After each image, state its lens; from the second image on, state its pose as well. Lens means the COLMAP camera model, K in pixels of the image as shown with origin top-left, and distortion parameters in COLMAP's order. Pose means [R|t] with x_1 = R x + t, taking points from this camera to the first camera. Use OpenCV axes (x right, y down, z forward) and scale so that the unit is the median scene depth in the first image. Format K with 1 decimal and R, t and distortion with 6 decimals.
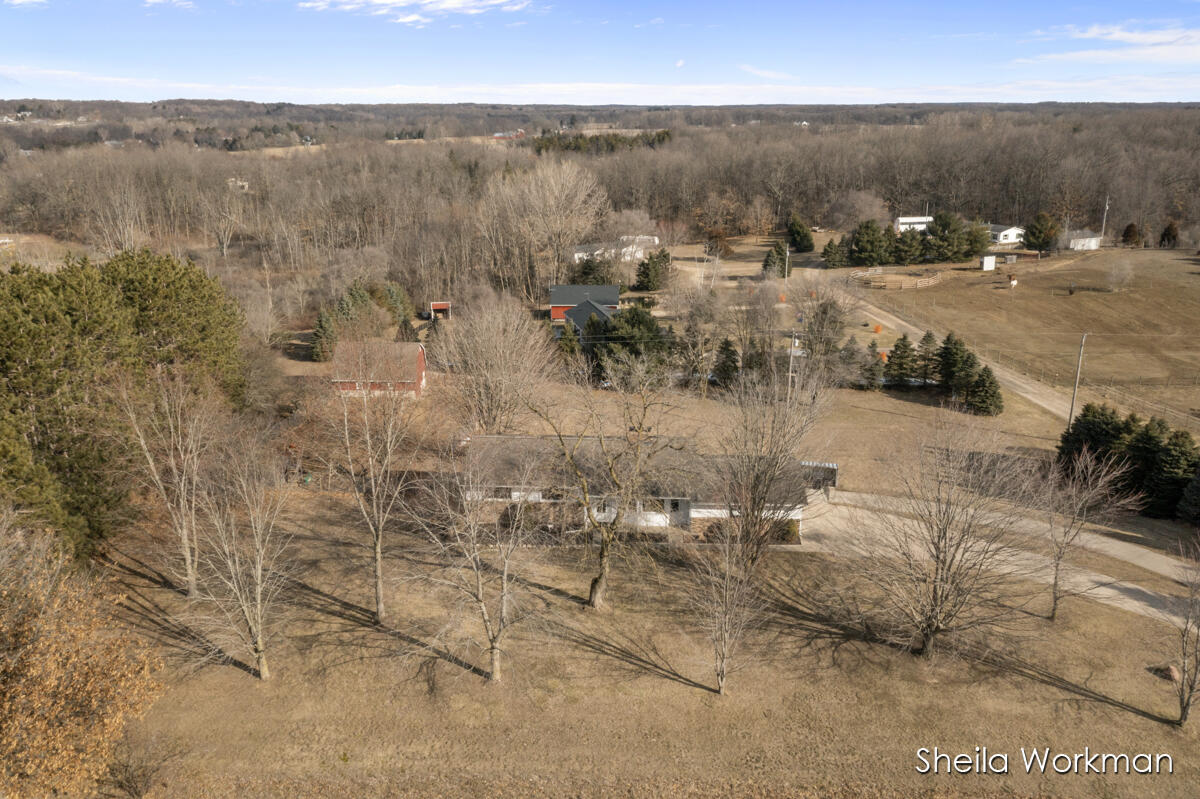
lens RADIAL K [[953.5, 0, 600.0], [0, 953.5, 399.5], [0, 0, 1]] dist [-0.003049, -0.002179]
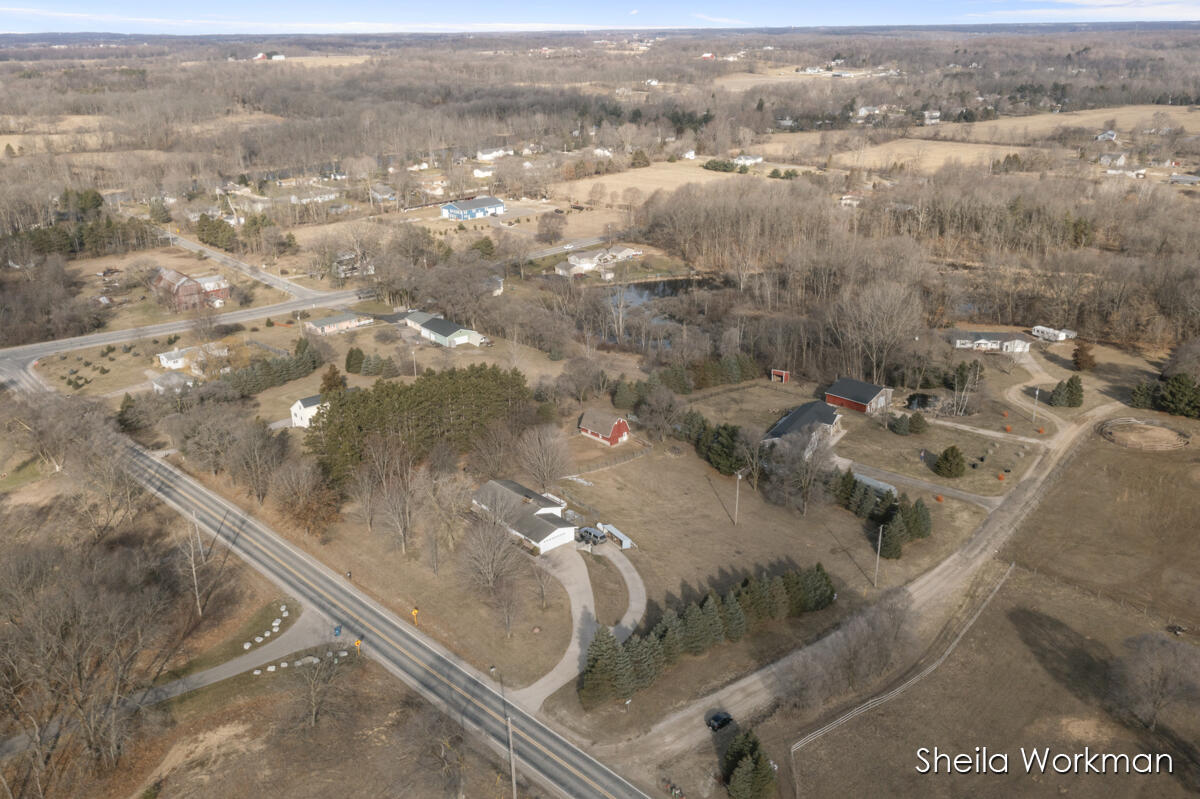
lens RADIAL K [[979.1, 0, 600.0], [0, 979.1, 399.5], [0, 0, 1]] dist [-0.003271, -0.000518]
pose [[0.703345, 0.240703, -0.668856, 0.603558], [-0.192131, 0.970276, 0.147138, -0.208661], [0.684391, 0.025019, 0.728686, -0.259184]]
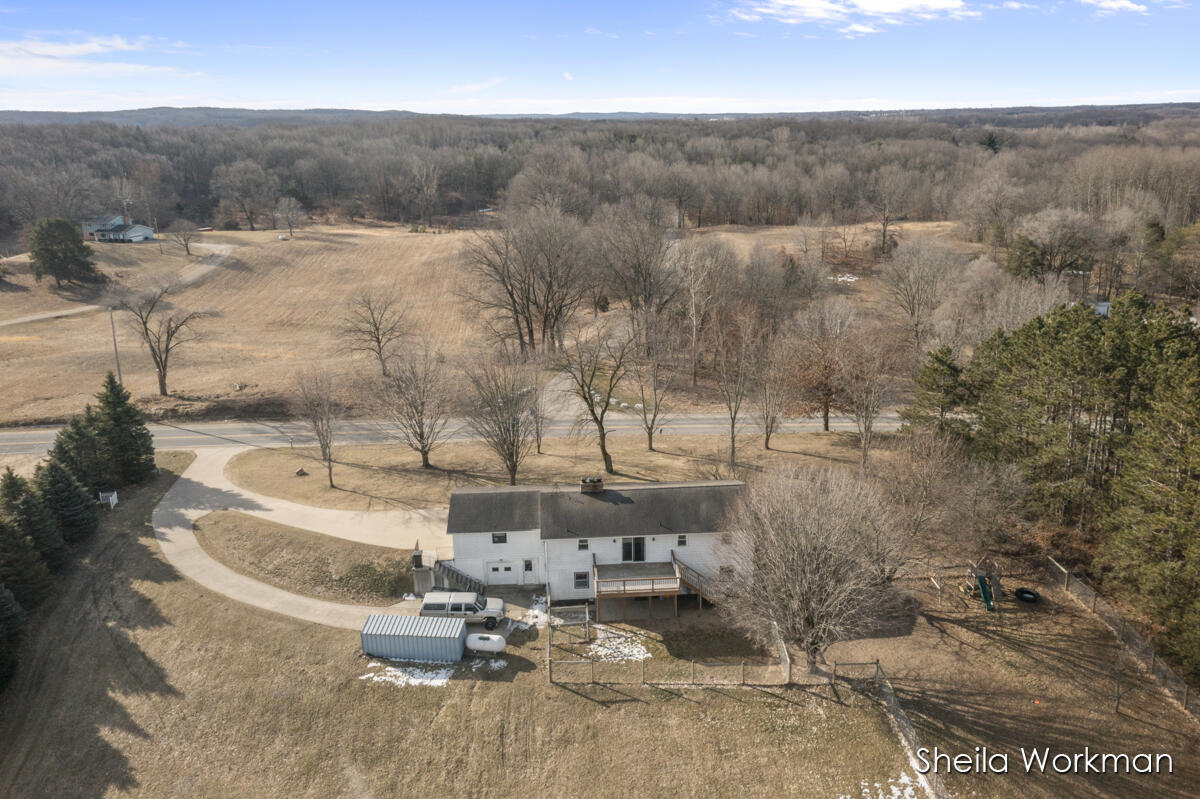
lens RADIAL K [[953.5, 0, 600.0], [0, 953.5, 399.5], [0, 0, 1]] dist [-0.003049, -0.002179]
pose [[-0.993558, 0.045235, -0.103902, 0.044658], [-0.019200, 0.836422, 0.547750, -0.203860], [0.111683, 0.546216, -0.830165, 0.588896]]
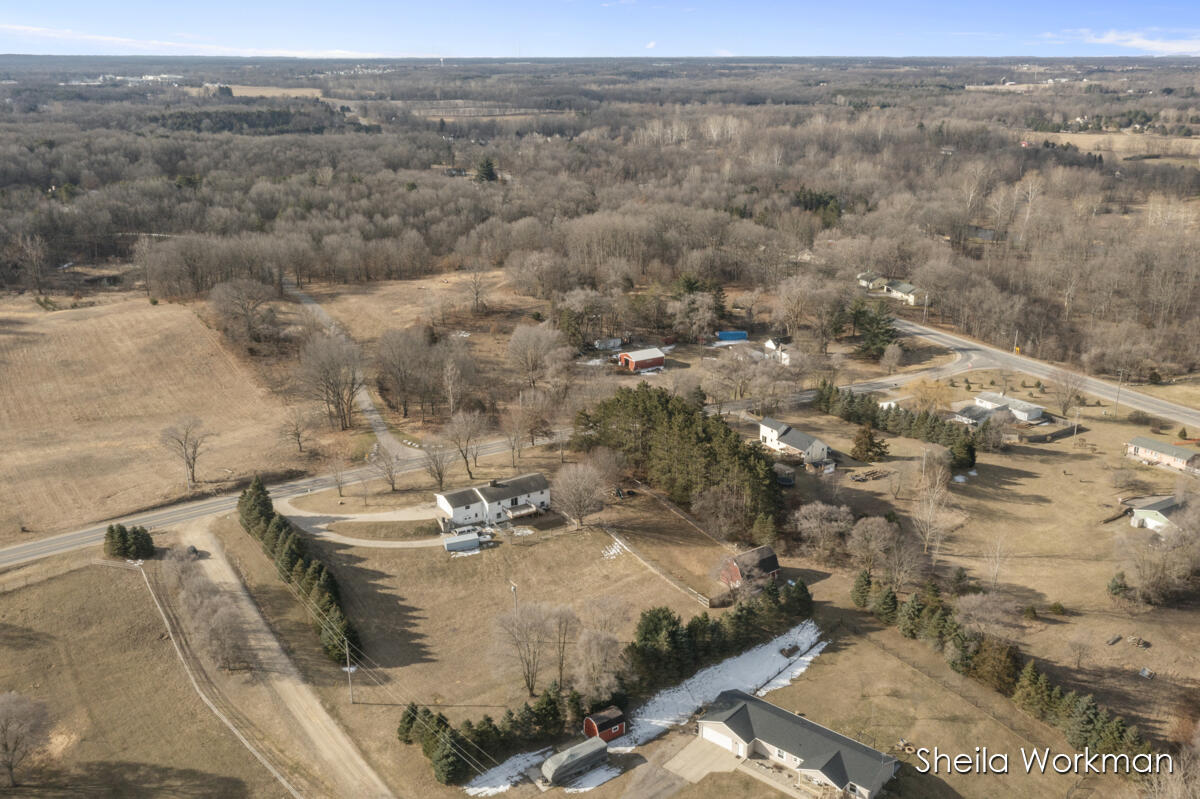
lens RADIAL K [[1053.8, 0, 593.7], [0, 1053.8, 366.5], [0, 0, 1]] dist [0.003952, 0.009041]
pose [[-0.808443, 0.165837, -0.564728, 0.520348], [-0.171132, 0.851801, 0.495125, -0.643566], [0.563146, 0.496924, -0.660253, 1.031611]]
